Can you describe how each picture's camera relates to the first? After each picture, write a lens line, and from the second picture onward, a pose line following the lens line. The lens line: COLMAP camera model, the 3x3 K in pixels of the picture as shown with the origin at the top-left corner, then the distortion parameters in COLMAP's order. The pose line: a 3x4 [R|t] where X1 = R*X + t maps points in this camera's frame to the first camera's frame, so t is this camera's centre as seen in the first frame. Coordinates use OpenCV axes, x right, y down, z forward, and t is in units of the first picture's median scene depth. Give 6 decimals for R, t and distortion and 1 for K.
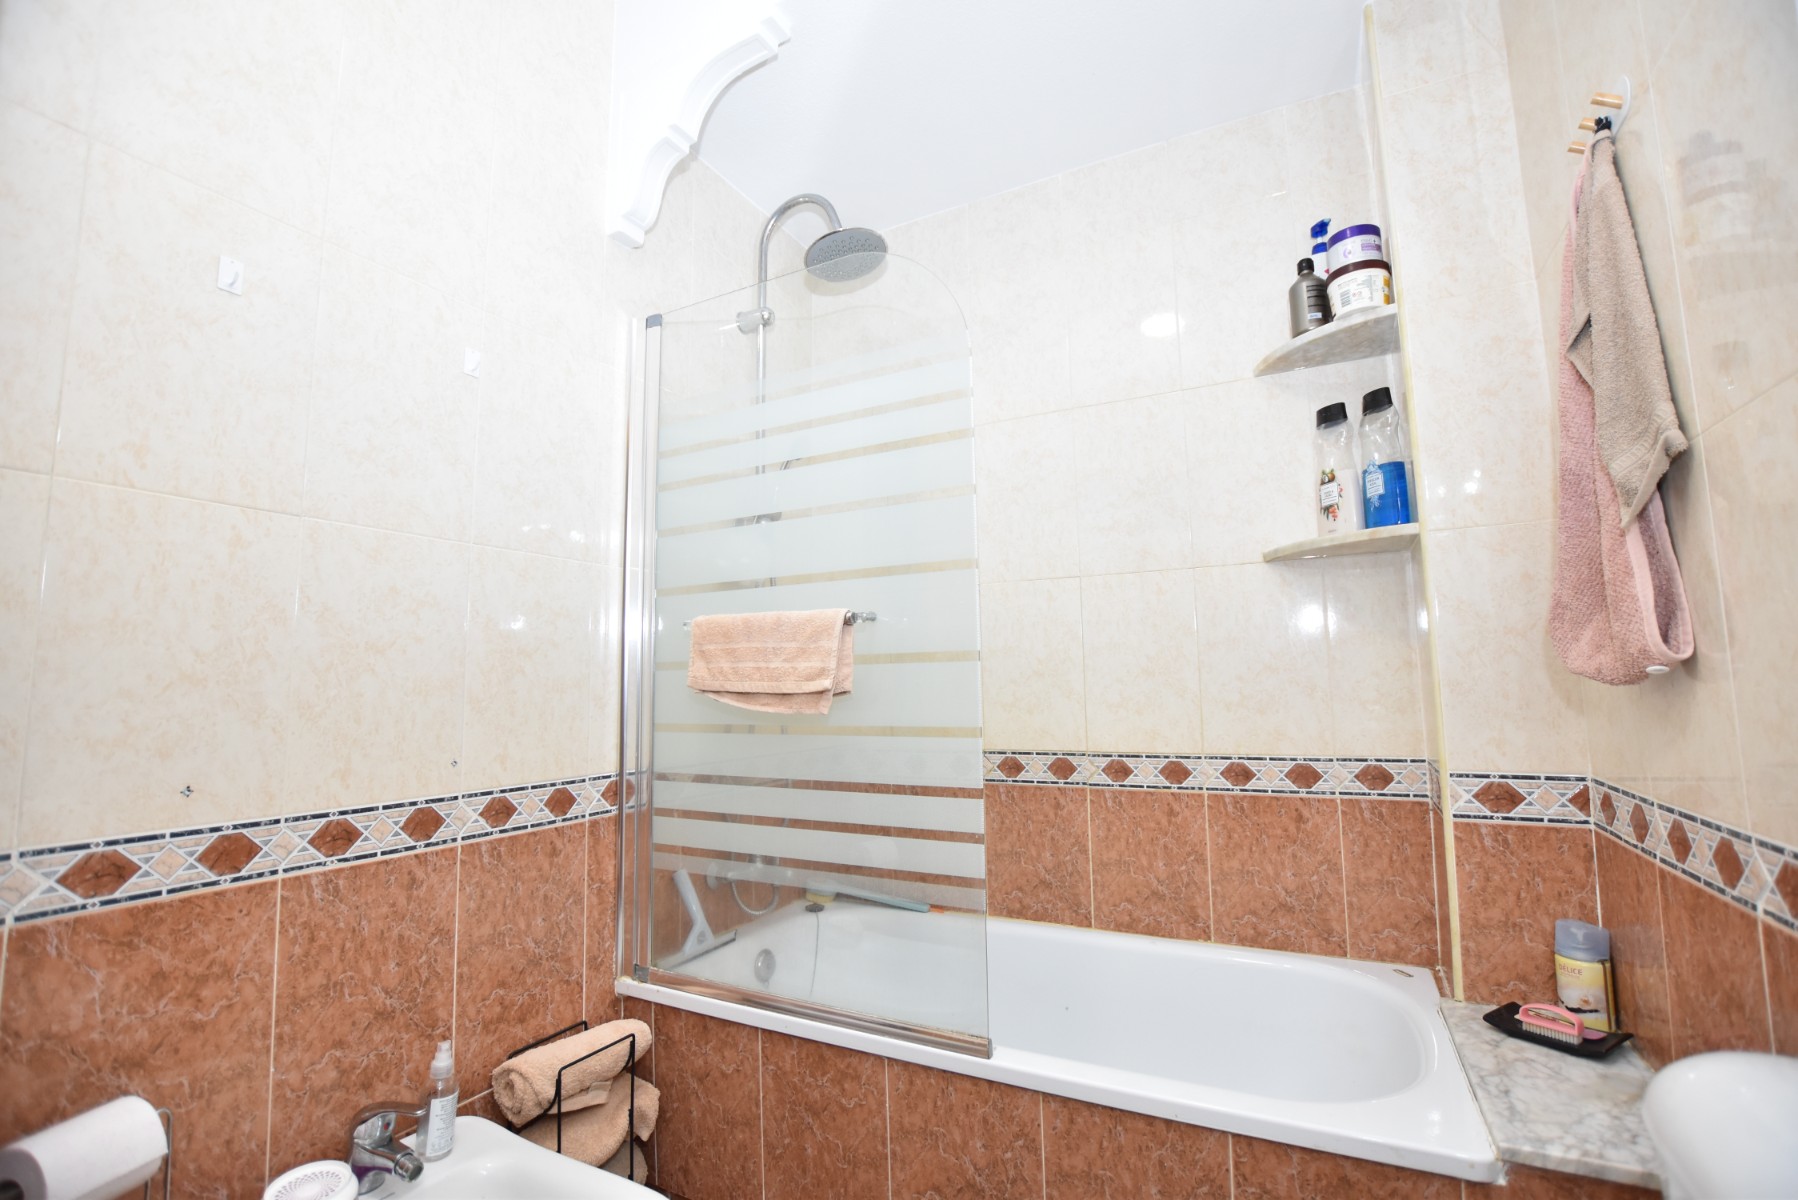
lens RADIAL K [[792.2, 0, 897.0], [0, 792.2, 603.0], [0, 0, 1]] dist [-0.034133, 0.005354]
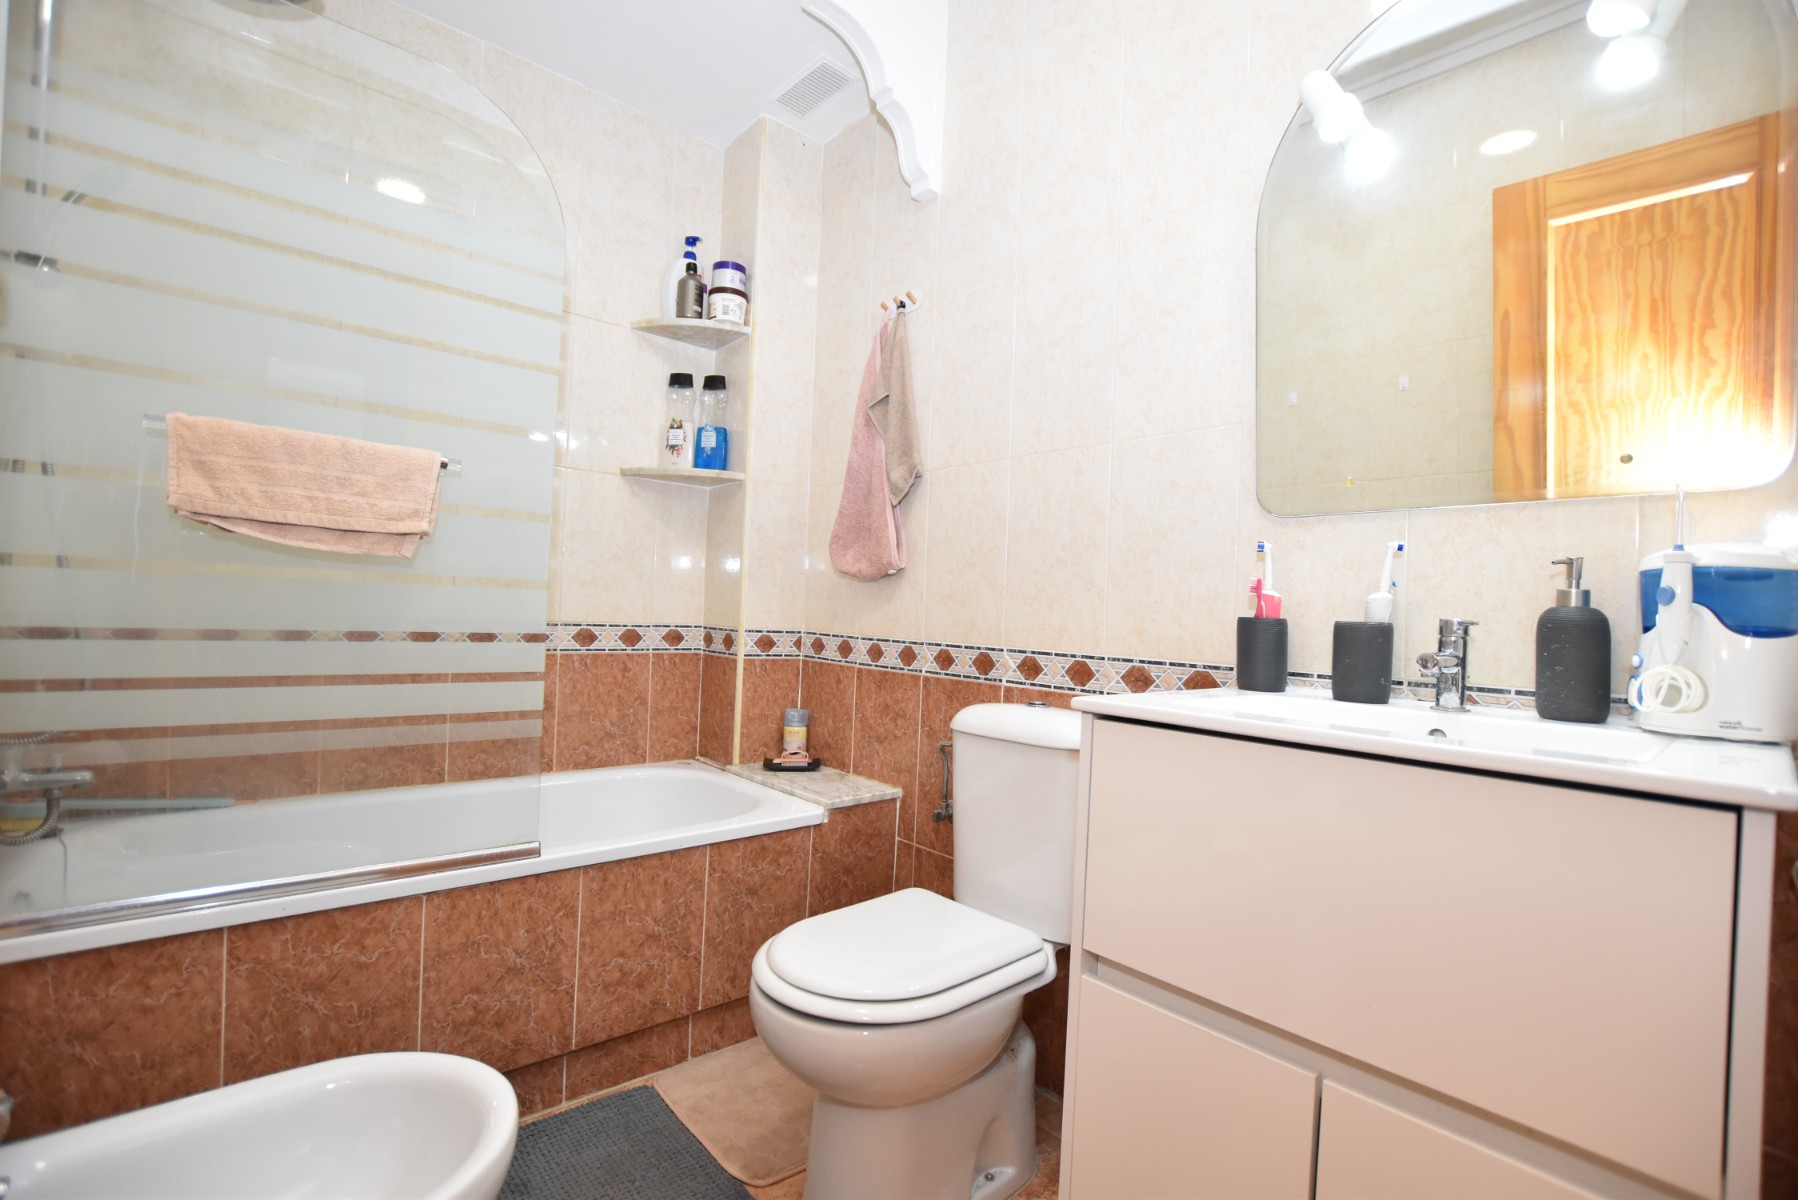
lens RADIAL K [[792.2, 0, 899.6], [0, 792.2, 603.9], [0, 0, 1]] dist [-0.034133, 0.005354]
pose [[0.363260, 0.039135, 0.930866, -0.752922], [-0.143227, 0.989587, 0.014289, 0.097679], [-0.920613, -0.138516, 0.365082, 0.103969]]
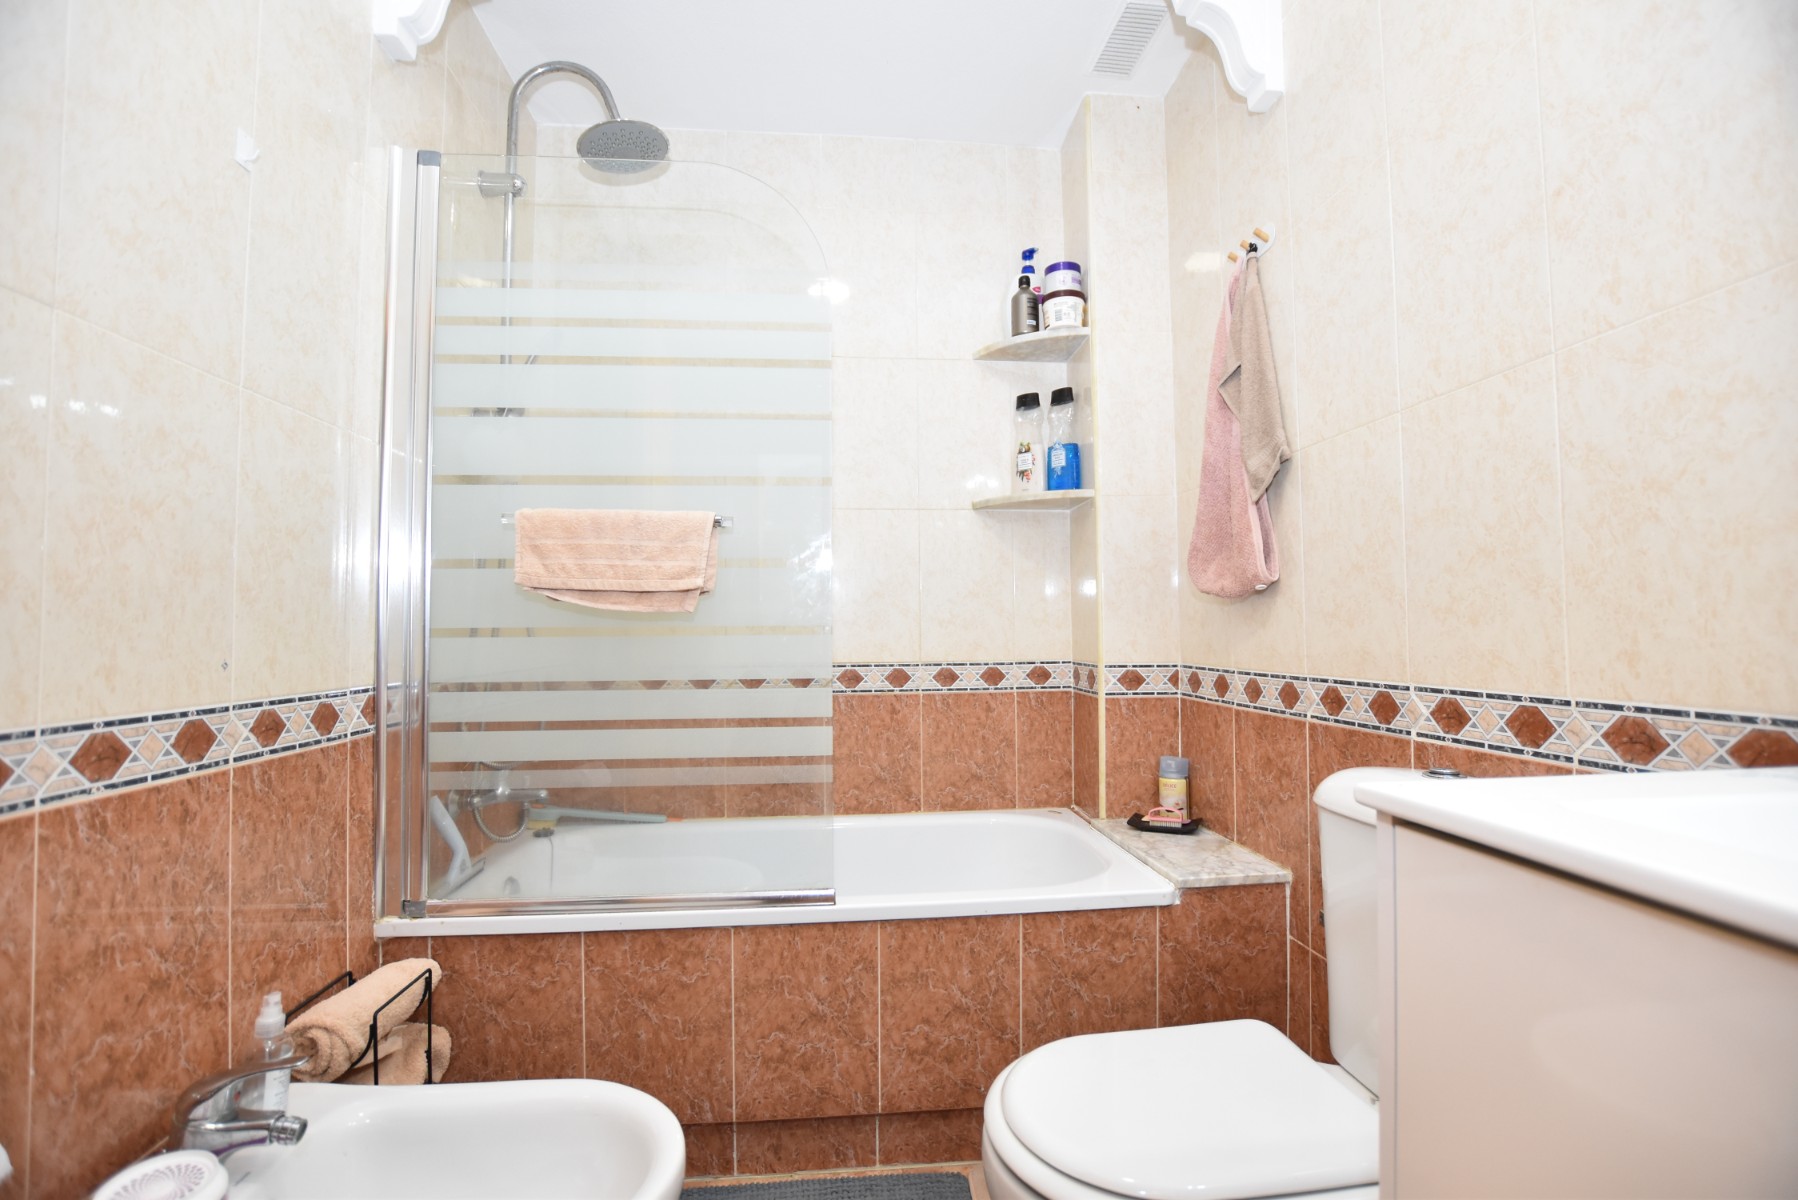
lens RADIAL K [[792.2, 0, 899.2], [0, 792.2, 603.9], [0, 0, 1]] dist [-0.034133, 0.005354]
pose [[0.837285, 0.028611, 0.546017, -0.429112], [-0.062215, 0.997129, 0.043154, 0.068355], [-0.543215, -0.070102, 0.836662, -0.011713]]
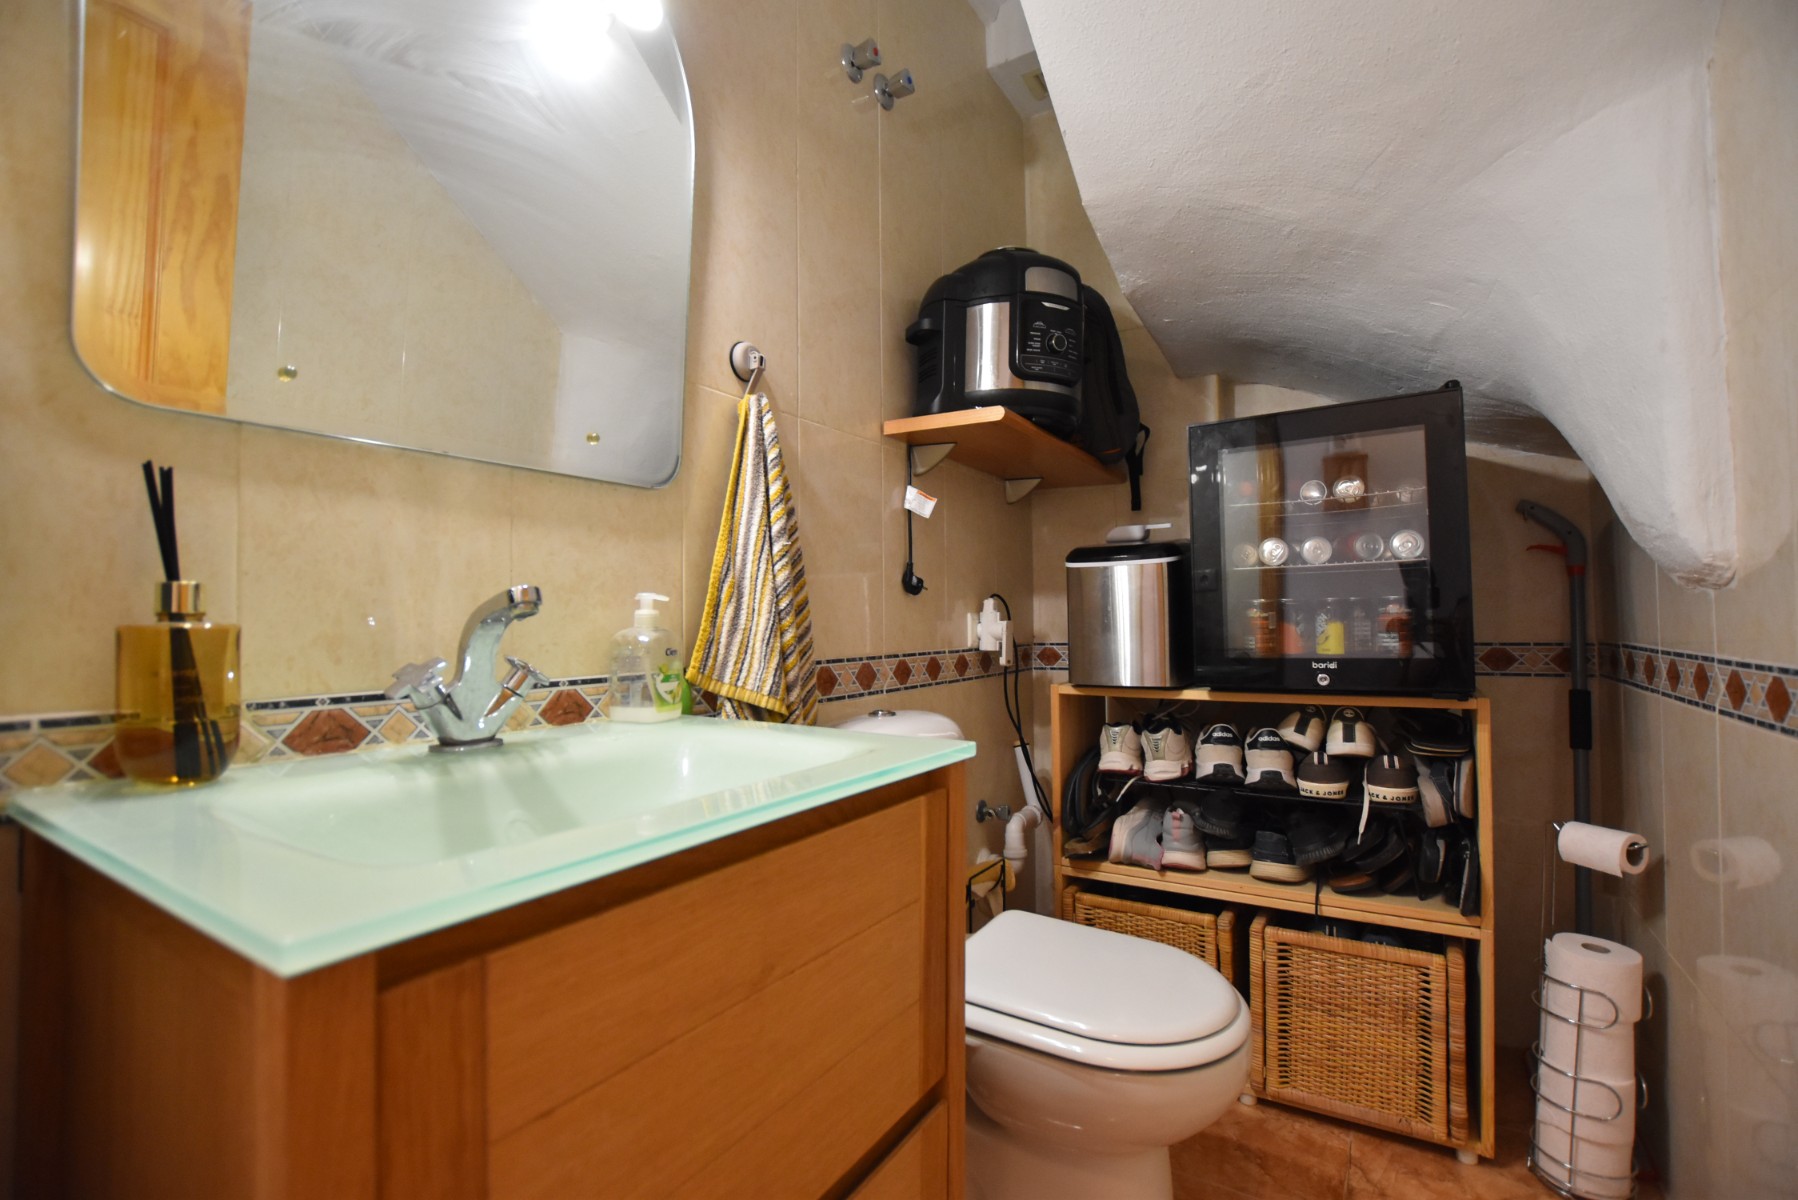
lens RADIAL K [[792.2, 0, 903.7], [0, 792.2, 590.8], [0, 0, 1]] dist [-0.034133, 0.005354]
pose [[-0.998092, 0.011544, 0.060654, 0.097092], [0.003255, 0.990839, -0.135007, 0.163066], [-0.061656, -0.134552, -0.988987, 0.922201]]
